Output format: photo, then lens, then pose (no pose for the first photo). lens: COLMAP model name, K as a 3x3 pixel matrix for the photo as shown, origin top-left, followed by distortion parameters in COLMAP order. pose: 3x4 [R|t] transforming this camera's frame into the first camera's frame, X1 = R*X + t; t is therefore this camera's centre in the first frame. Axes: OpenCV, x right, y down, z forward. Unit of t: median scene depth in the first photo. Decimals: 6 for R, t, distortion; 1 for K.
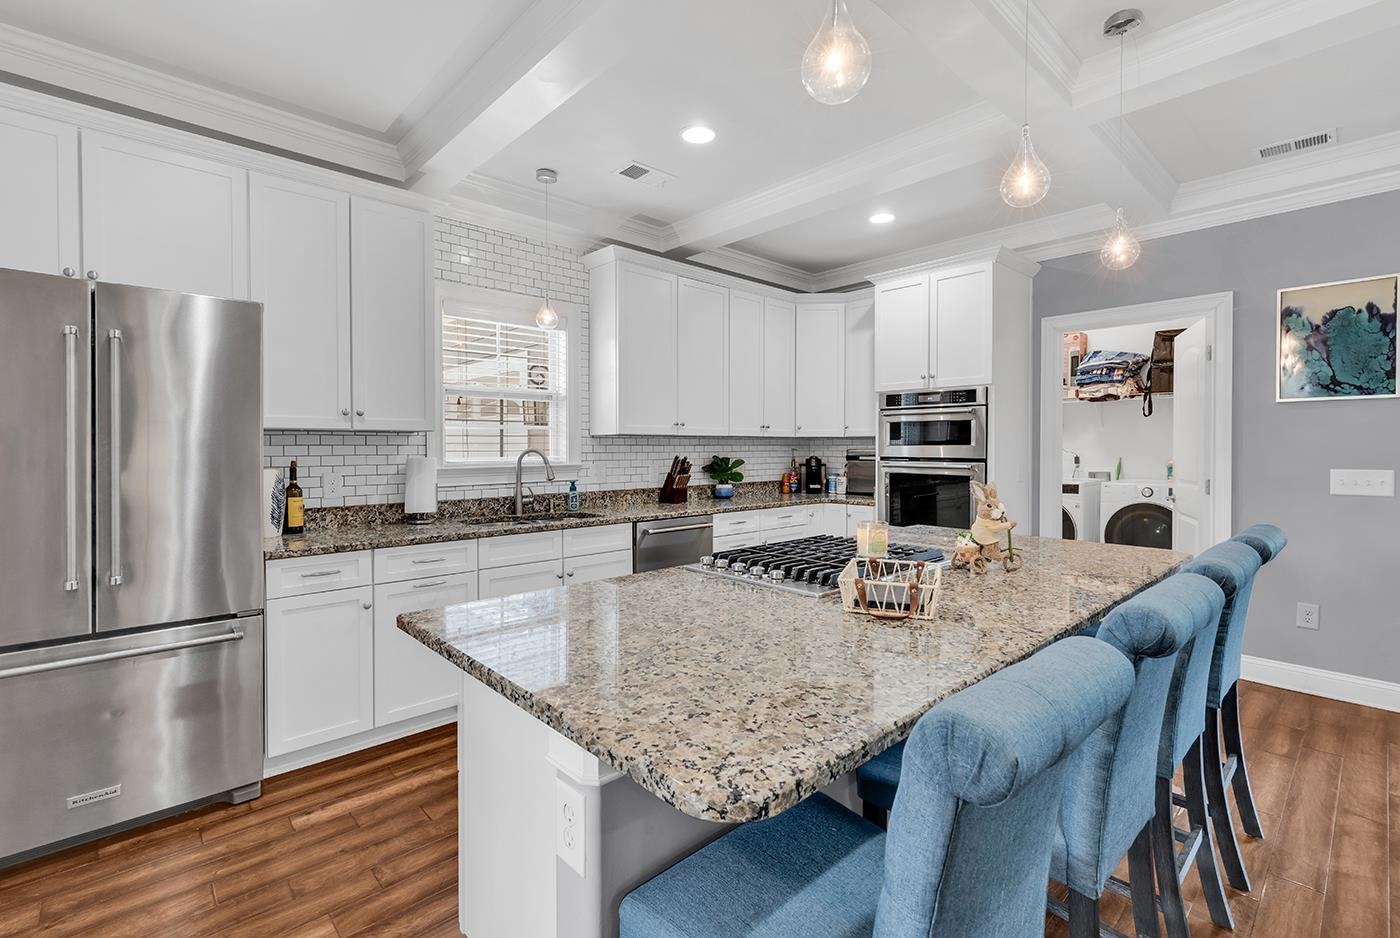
lens RADIAL K [[652.2, 0, 695.9], [0, 652.2, 457.0], [0, 0, 1]] dist [0.004695, 0.000153]
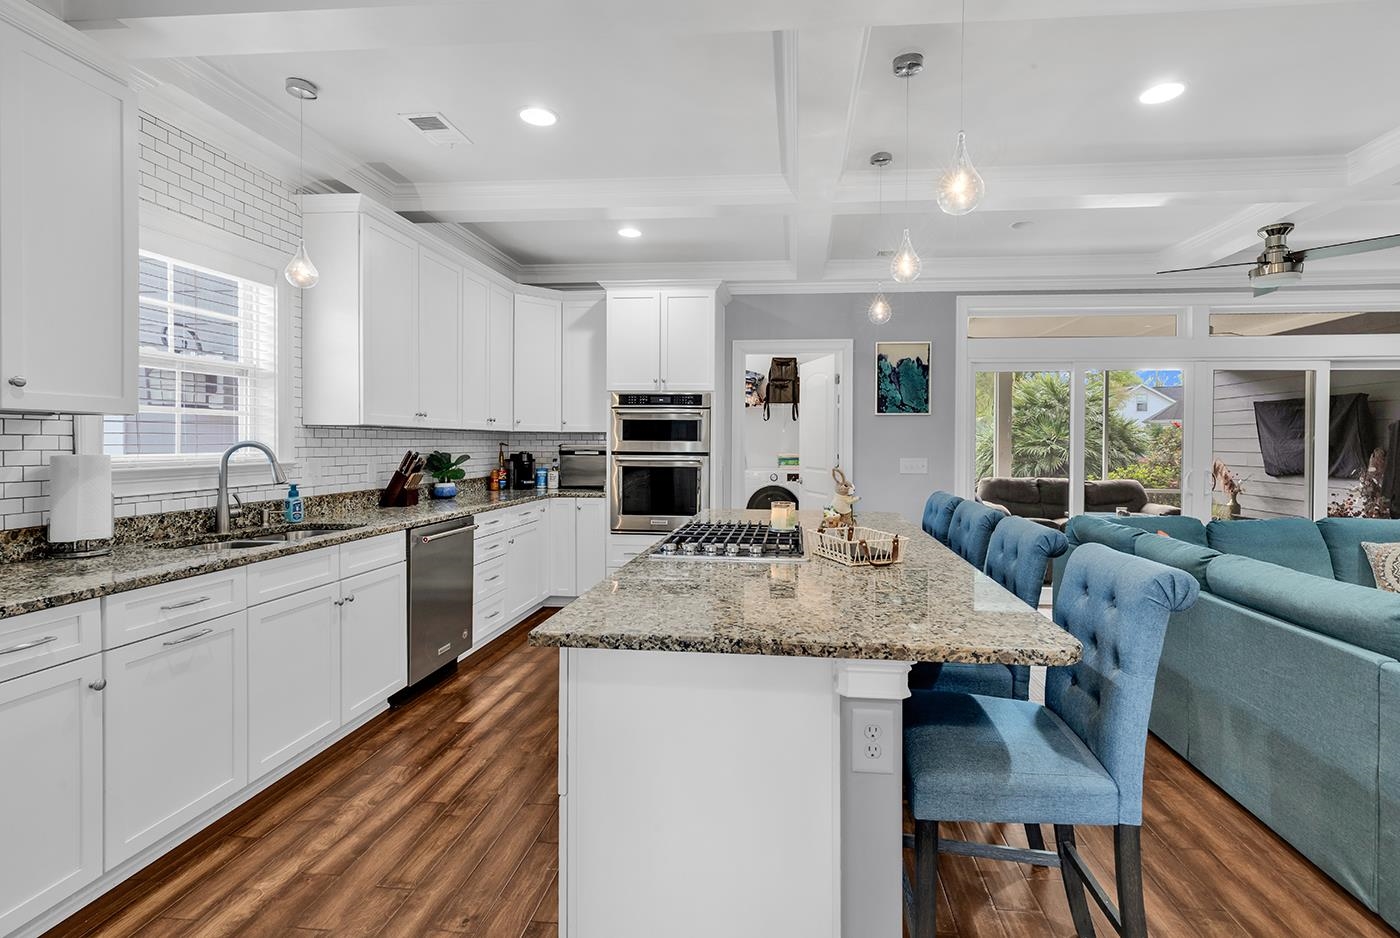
lens RADIAL K [[652.3, 0, 760.7], [0, 652.3, 452.4], [0, 0, 1]] dist [0.002504, -0.000321]
pose [[0.730666, -0.003915, 0.682723, -0.299443], [0.003945, 0.999991, 0.001512, 0.000403], [-0.682723, 0.001588, 0.730675, 0.054594]]
